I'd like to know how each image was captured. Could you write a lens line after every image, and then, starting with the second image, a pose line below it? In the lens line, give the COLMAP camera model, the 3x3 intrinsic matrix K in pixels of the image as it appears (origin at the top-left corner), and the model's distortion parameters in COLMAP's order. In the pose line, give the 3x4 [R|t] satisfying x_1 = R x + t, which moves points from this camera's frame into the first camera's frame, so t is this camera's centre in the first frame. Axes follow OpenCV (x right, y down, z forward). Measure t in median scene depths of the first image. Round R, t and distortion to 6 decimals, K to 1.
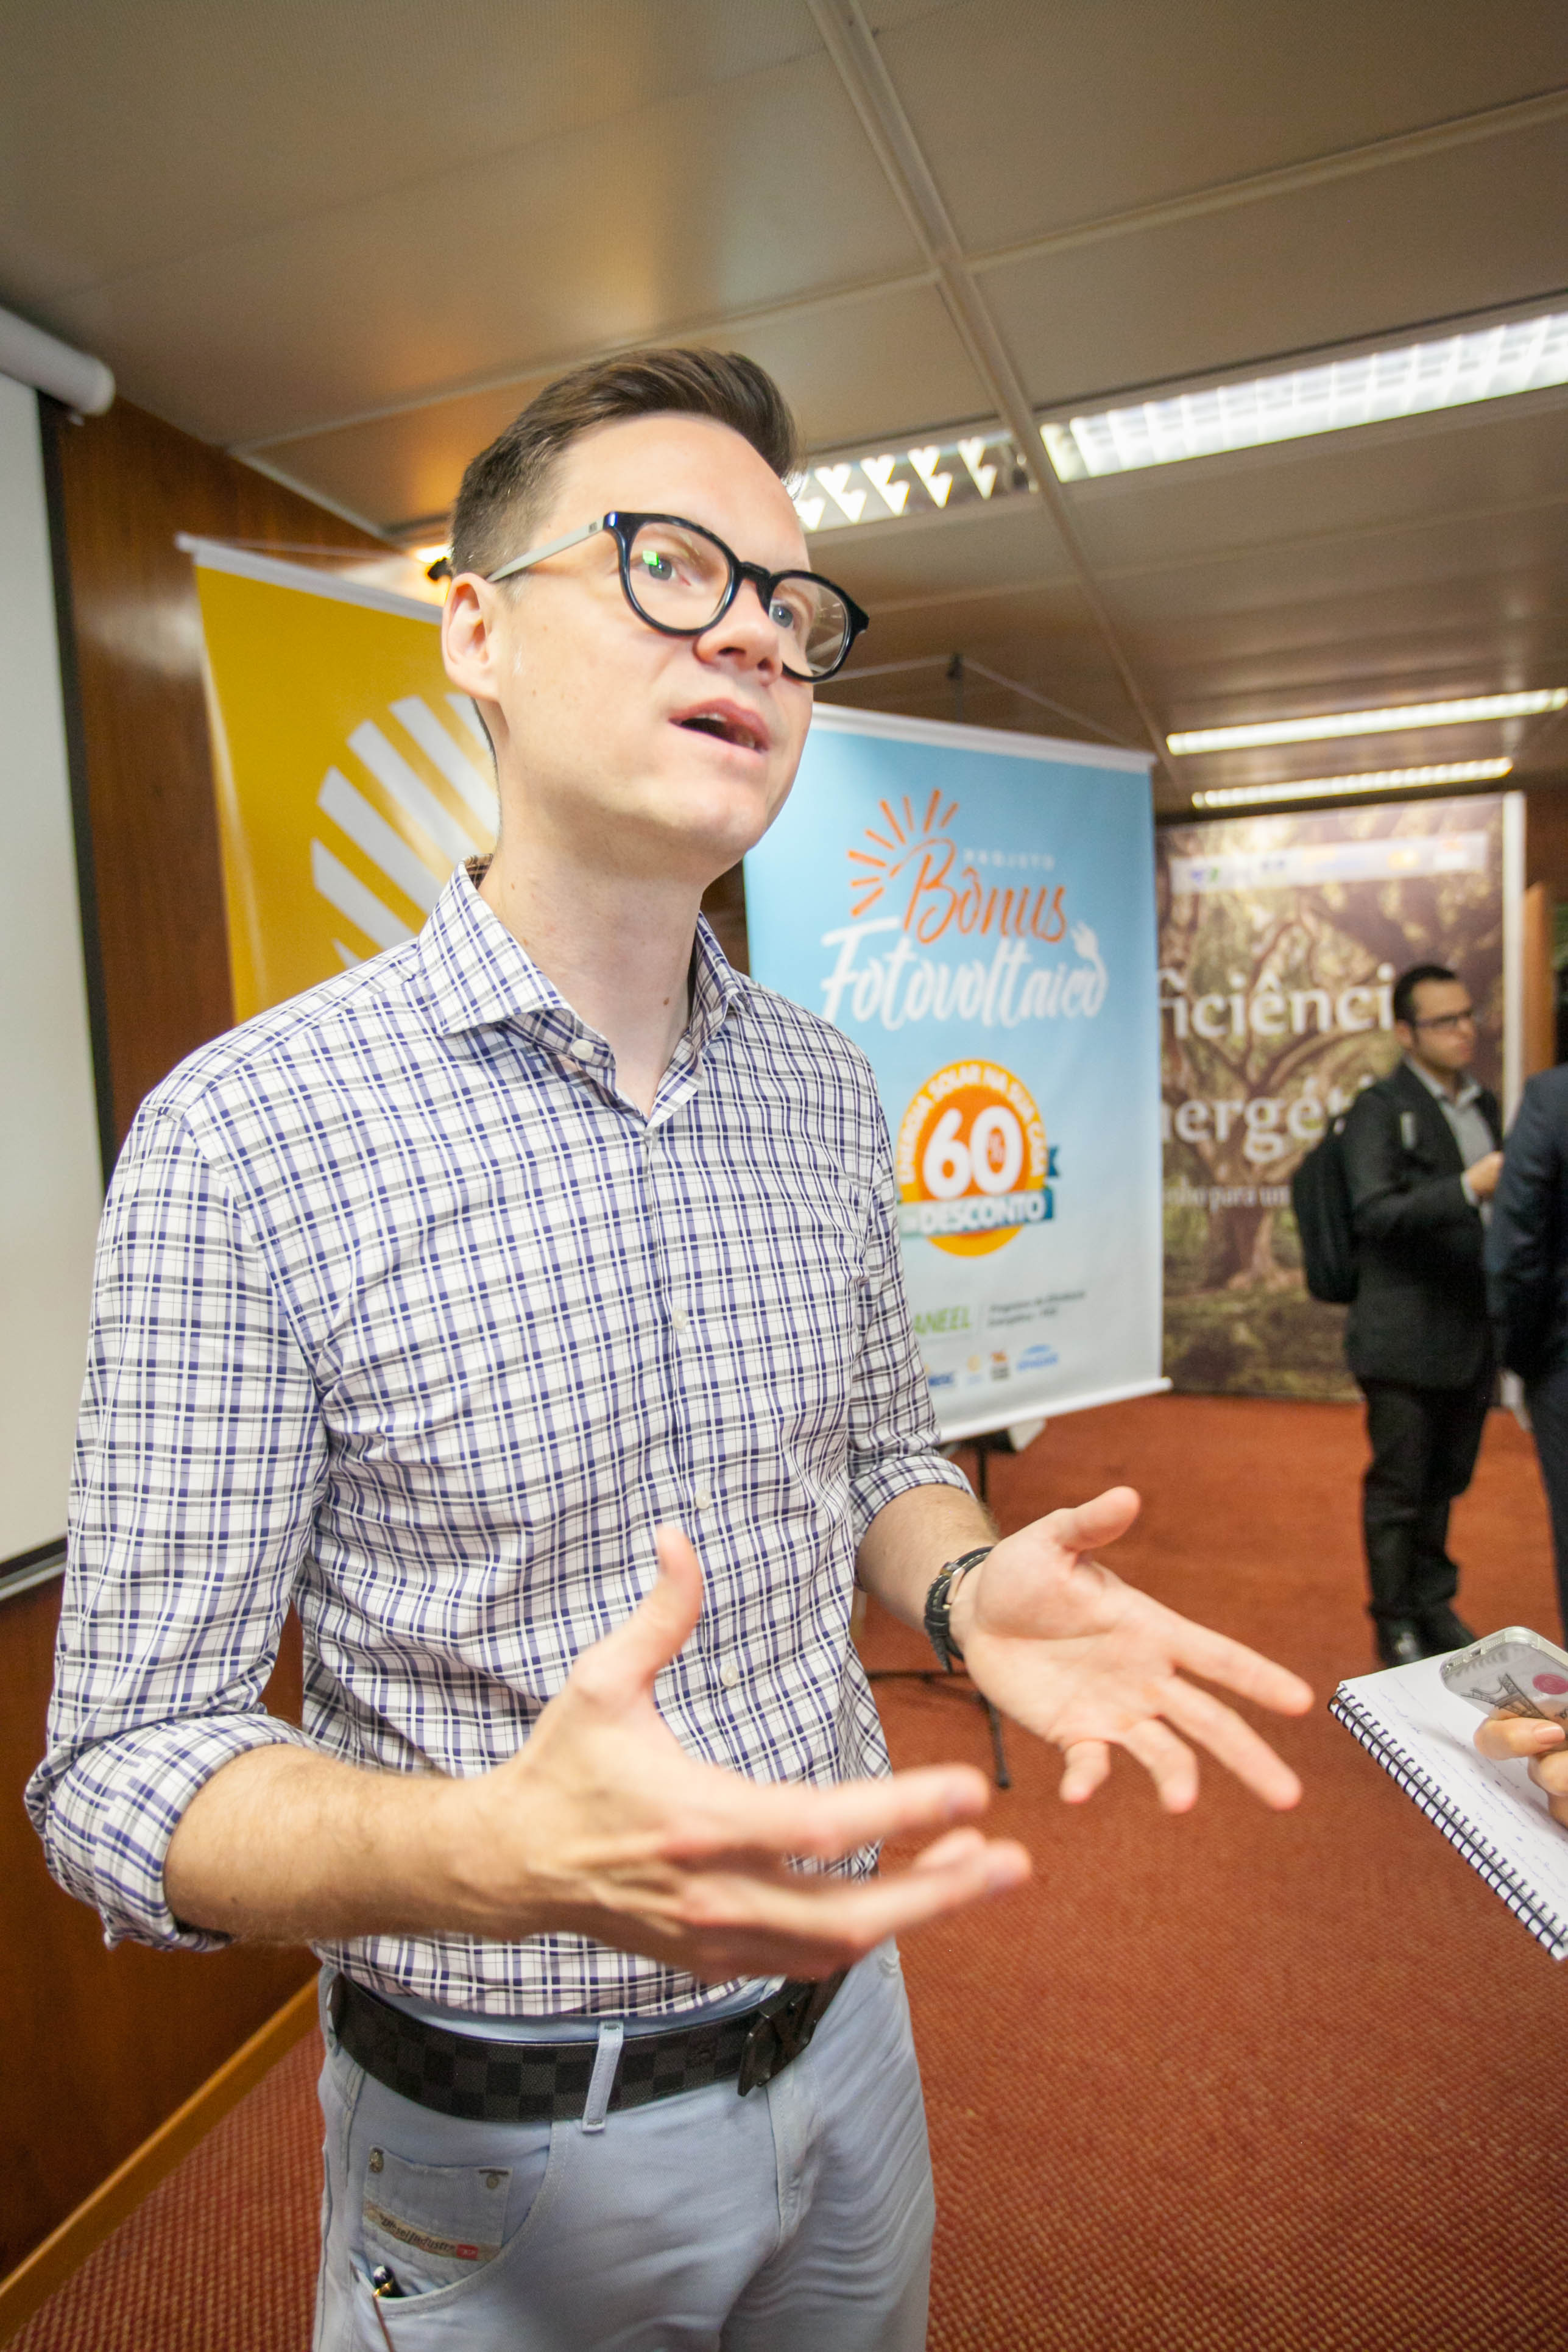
lens RADIAL K [[1387.0, 0, 780.7], [0, 1387.0, 1183.5], [0, 0, 1]] dist [-0.001042, 0.004228]
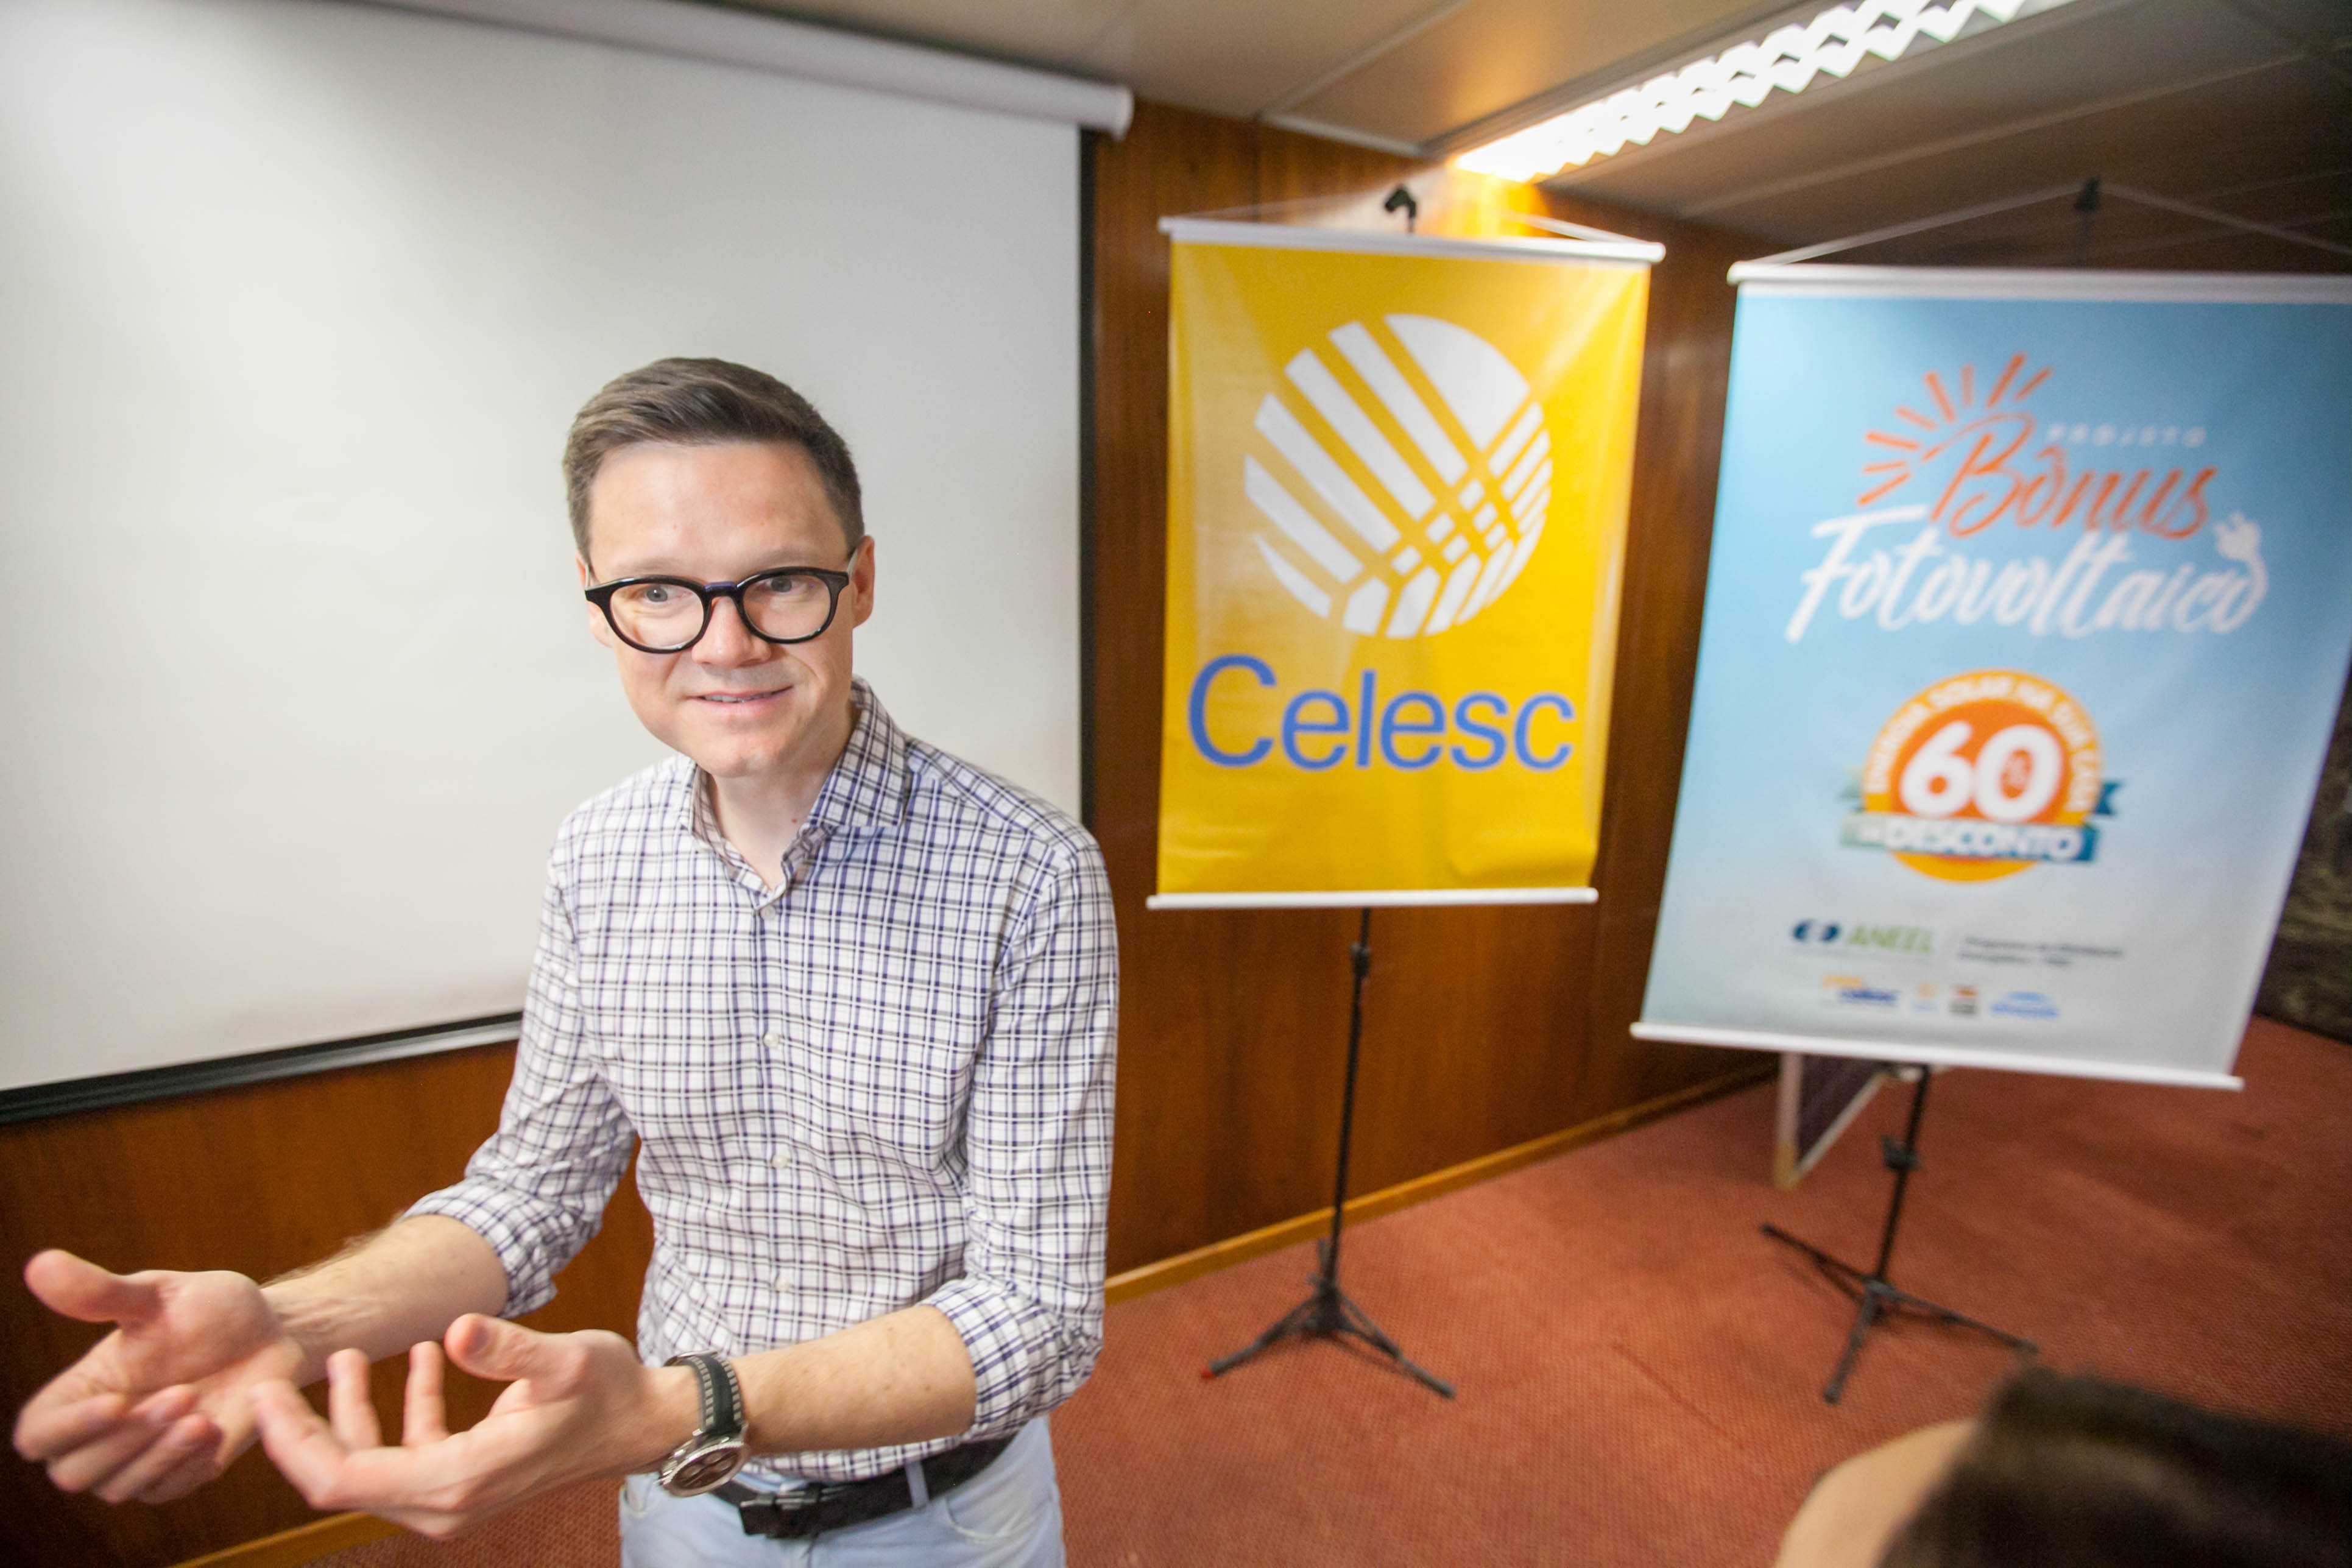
lens RADIAL K [[1107.5, 0, 1178.0], [0, 1107.5, 802.9], [0, 0, 1]] dist [-0.002665, 0.002003]
pose [[0.742668, 0.224474, -0.630917, 0.216978], [-0.112024, 0.970514, 0.213432, -0.101511], [0.660224, -0.087831, 0.745916, 0.121127]]
